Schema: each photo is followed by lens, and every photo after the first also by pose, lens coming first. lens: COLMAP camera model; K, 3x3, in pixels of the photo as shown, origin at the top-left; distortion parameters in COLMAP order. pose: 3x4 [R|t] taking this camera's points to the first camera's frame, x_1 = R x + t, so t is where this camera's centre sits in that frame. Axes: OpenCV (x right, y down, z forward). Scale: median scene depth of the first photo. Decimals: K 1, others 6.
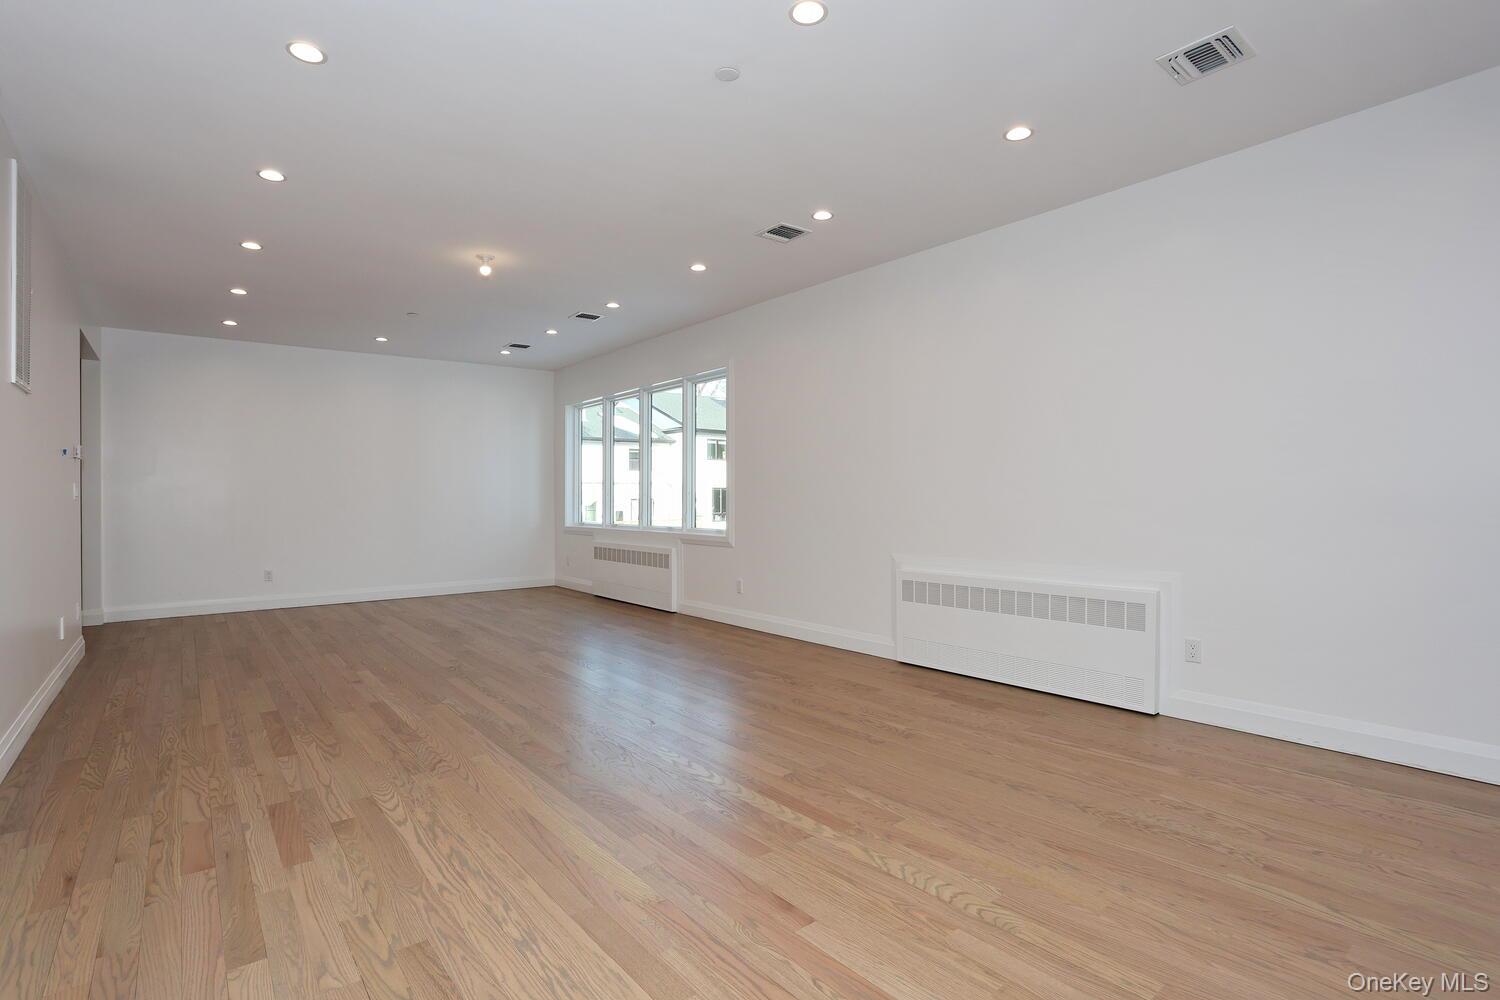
lens RADIAL K [[730.3, 0, 744.2], [0, 730.3, 490.3], [0, 0, 1]] dist [-0.062803, 0.023136]
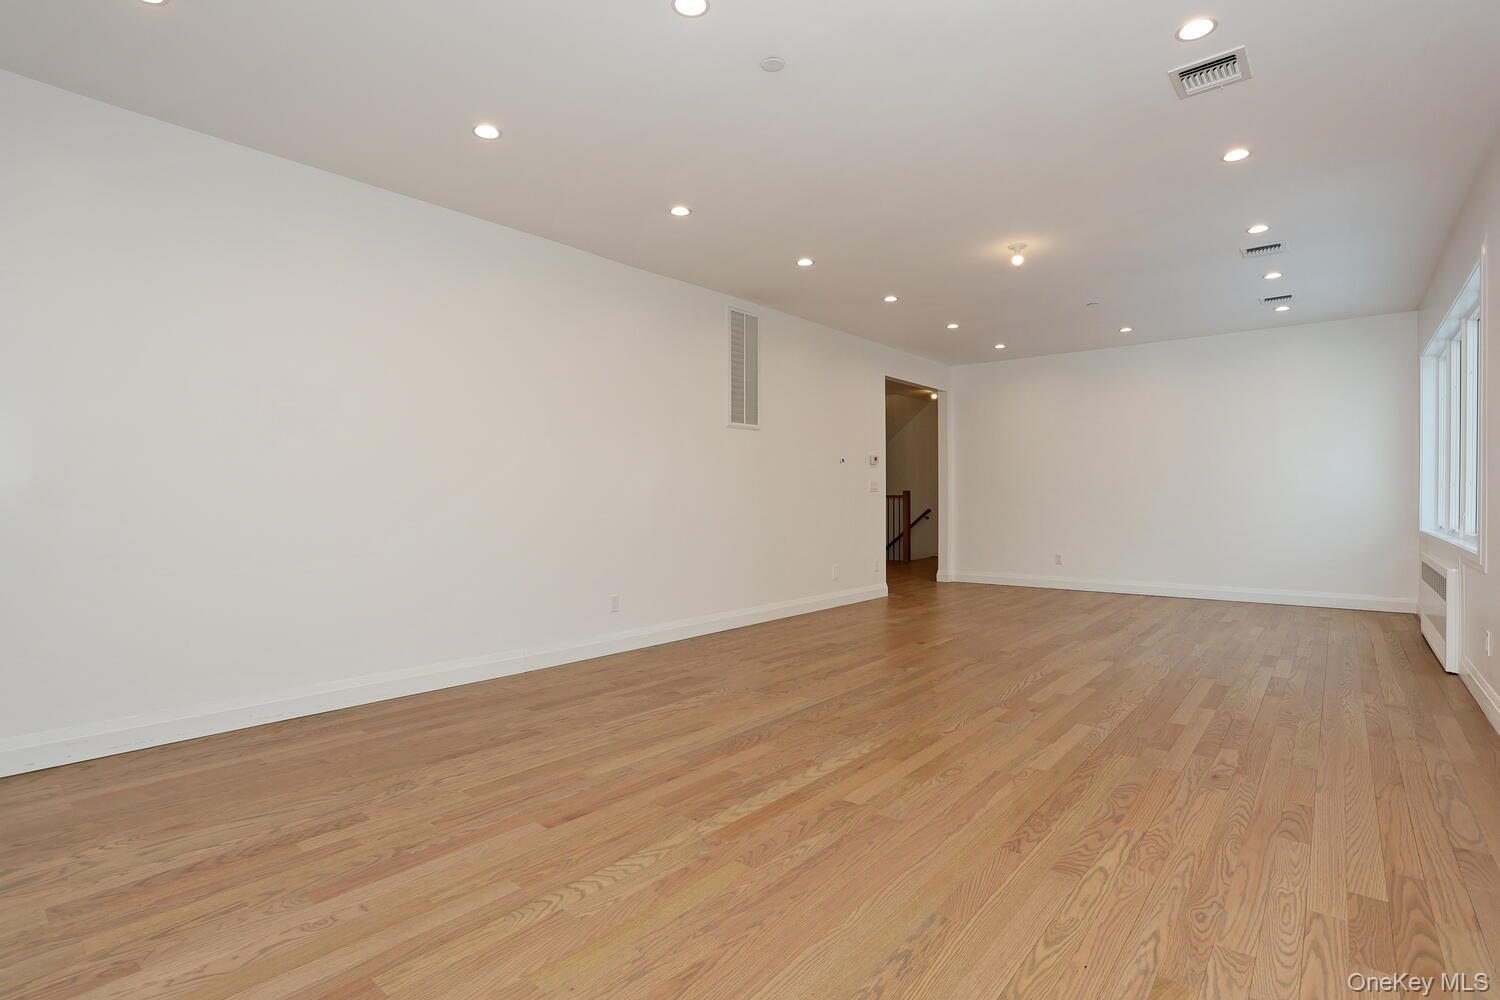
lens RADIAL K [[730.3, 0, 737.2], [0, 730.3, 484.6], [0, 0, 1]] dist [-0.062803, 0.023136]
pose [[0.185930, -0.010991, -0.982501, 0.761834], [0.009459, 0.999911, -0.009396, 0.015706], [0.982517, -0.007547, 0.186018, 0.607496]]
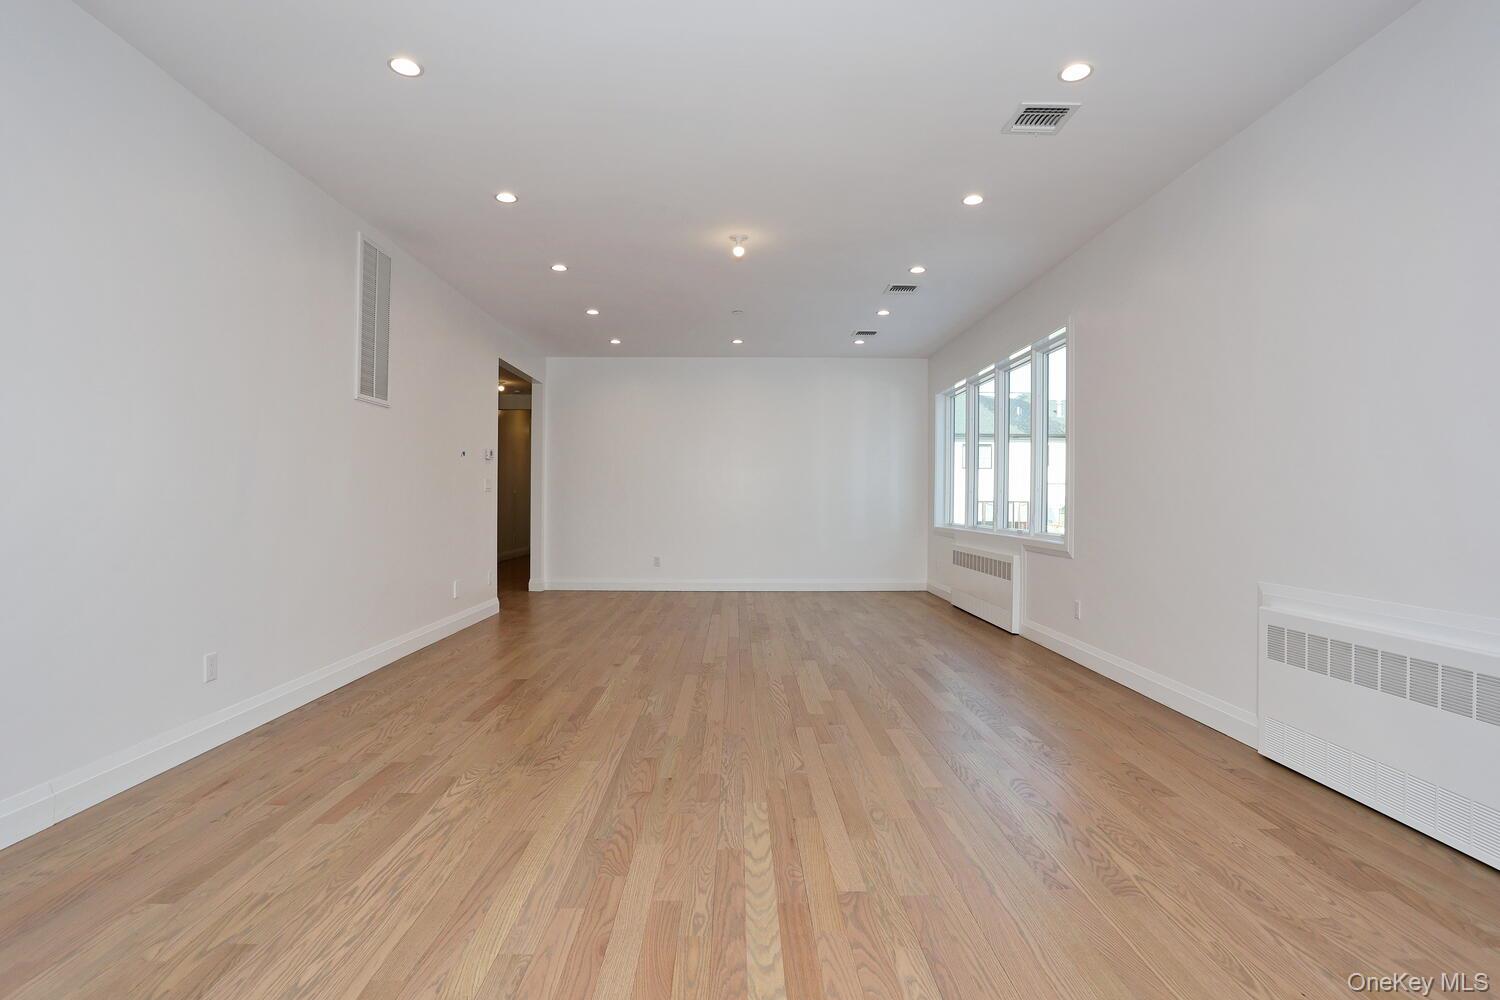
lens RADIAL K [[730.3, 0, 741.9], [0, 730.3, 495.0], [0, 0, 1]] dist [-0.062803, 0.023136]
pose [[0.785719, 0.005841, -0.618556, 0.332925], [-0.004222, 0.999983, 0.004080, 0.018050], [0.618569, -0.000594, 0.785730, 0.353335]]
